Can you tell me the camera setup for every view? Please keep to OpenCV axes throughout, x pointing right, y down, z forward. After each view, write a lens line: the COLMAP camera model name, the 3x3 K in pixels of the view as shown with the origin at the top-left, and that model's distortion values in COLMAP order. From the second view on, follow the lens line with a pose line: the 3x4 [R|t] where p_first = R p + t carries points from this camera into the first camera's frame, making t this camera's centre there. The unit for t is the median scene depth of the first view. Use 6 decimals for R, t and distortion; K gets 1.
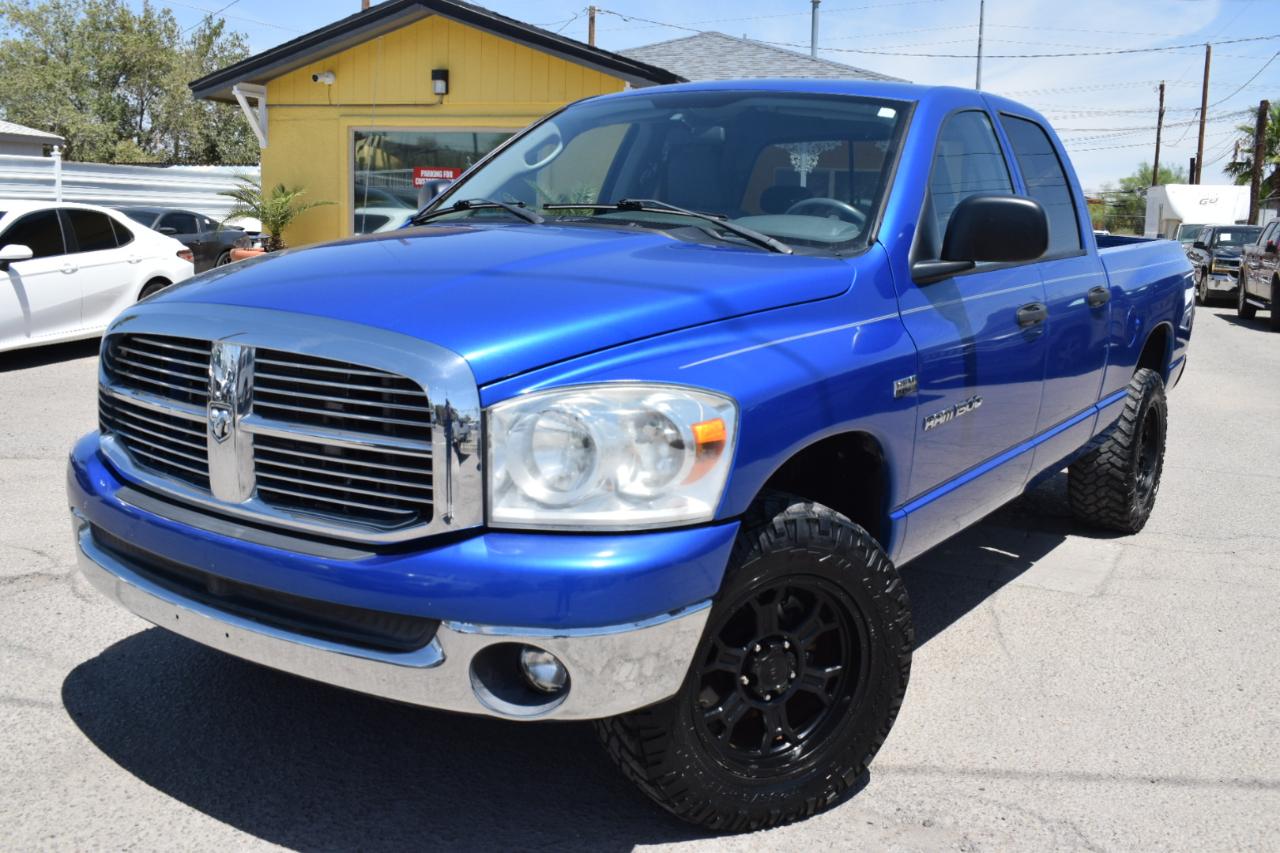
lens RADIAL K [[1227.7, 0, 640.0], [0, 1227.7, 426.5], [0, 0, 1]] dist [-0.071637, -0.009515]
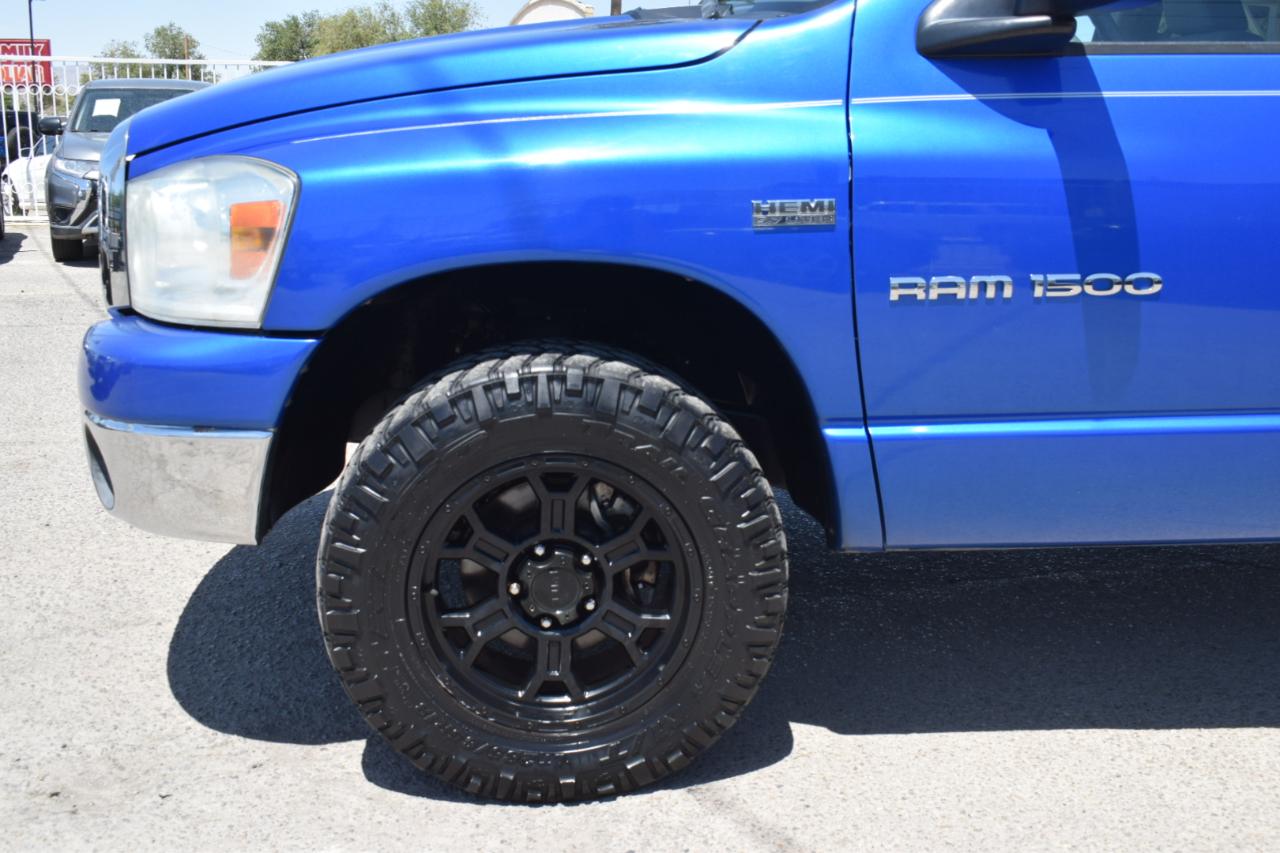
lens RADIAL K [[1280.1, 0, 644.3], [0, 1280.1, 422.8], [0, 0, 1]] dist [-0.067021, -0.001662]
pose [[0.602625, 0.150846, -0.783638, 0.258752], [-0.135687, 0.987042, 0.085656, 0.009356], [0.786405, 0.054711, 0.615284, 0.206779]]
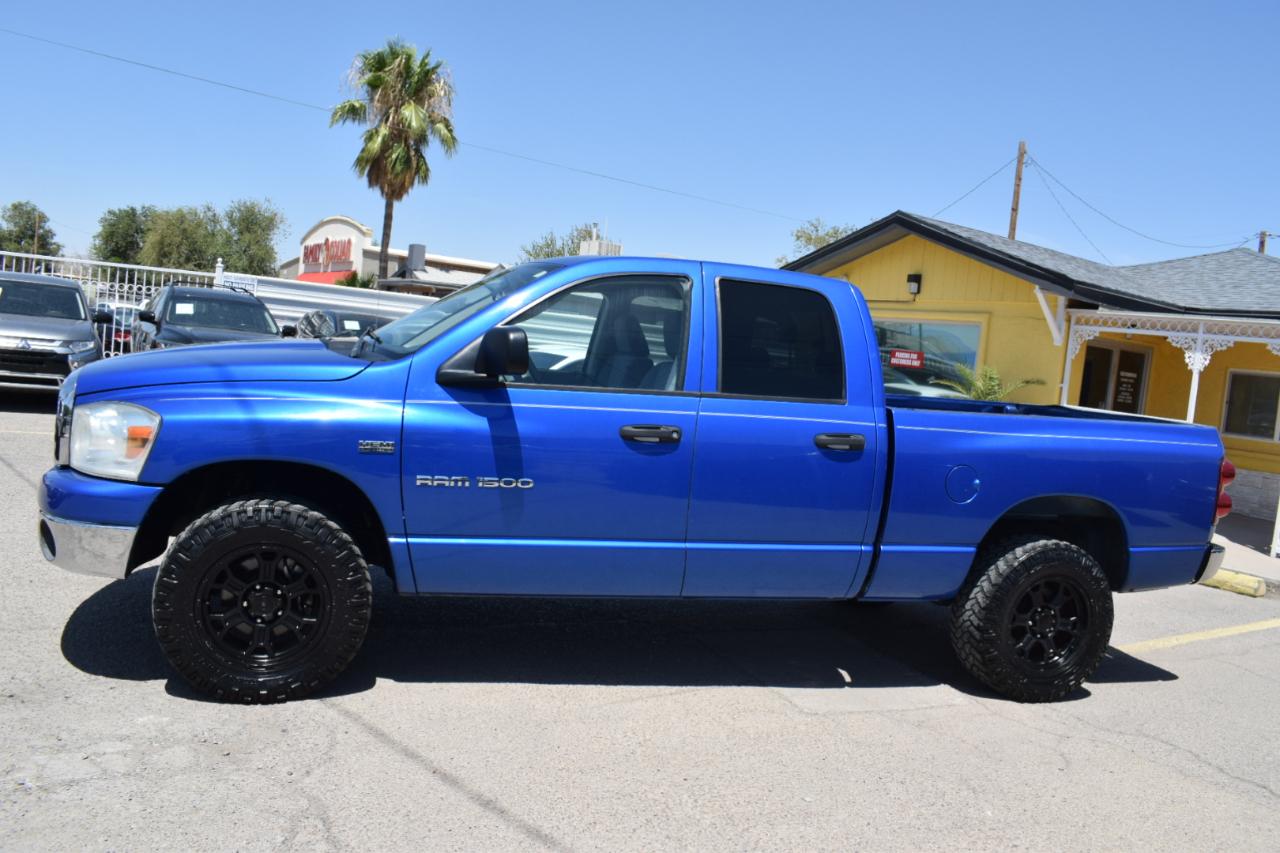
lens RADIAL K [[999.4, 0, 636.1], [0, 999.4, 421.3], [0, 0, 1]] dist [-0.090031, 0.009776]
pose [[0.763180, 0.093201, -0.639430, 0.457774], [-0.187742, 0.978839, -0.081404, -0.009594], [0.618312, 0.182174, 0.764528, 0.101248]]
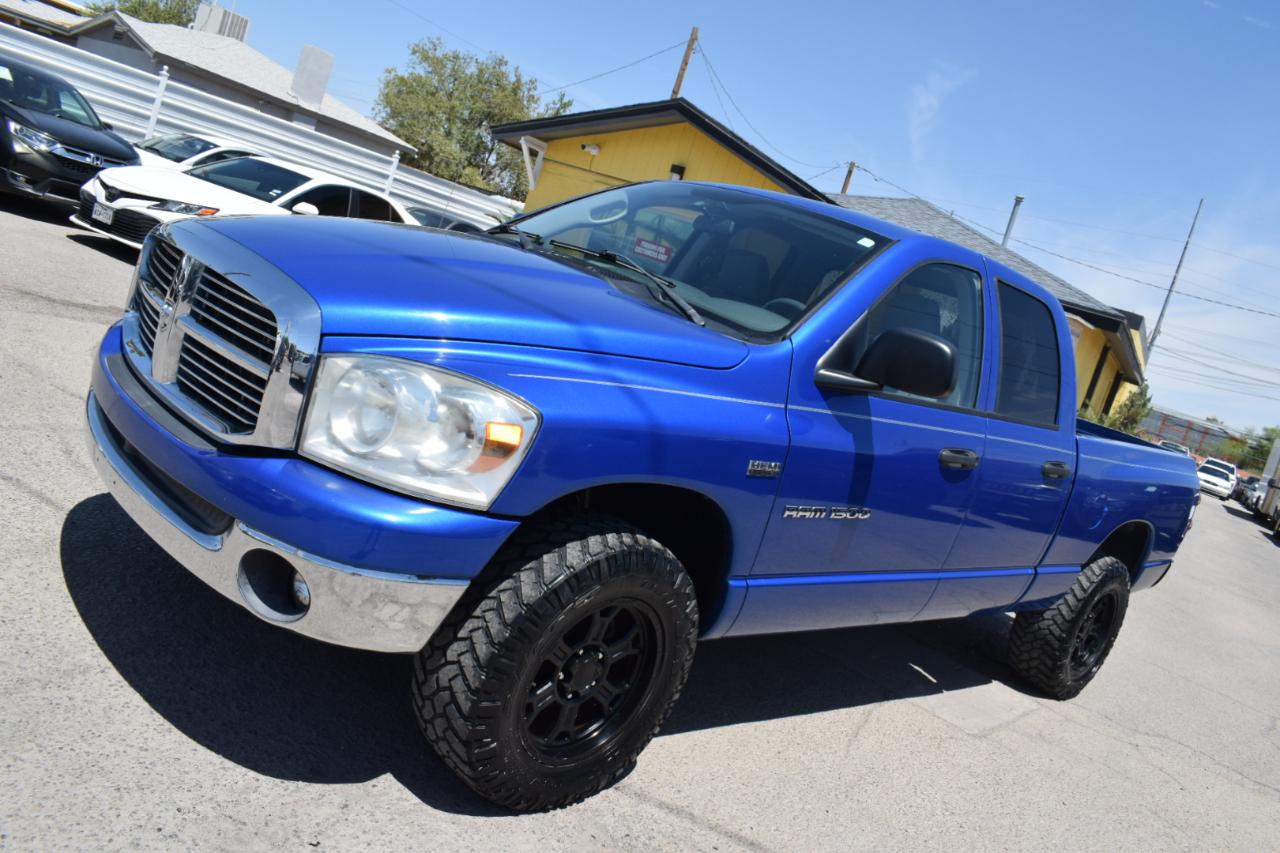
lens RADIAL K [[999.4, 0, 636.1], [0, 999.4, 421.3], [0, 0, 1]] dist [-0.090031, 0.009776]
pose [[0.936198, 0.296585, -0.188603, 0.099255], [-0.307276, 0.951162, -0.029539, -0.004979], [0.170631, 0.085608, 0.981609, 0.040179]]
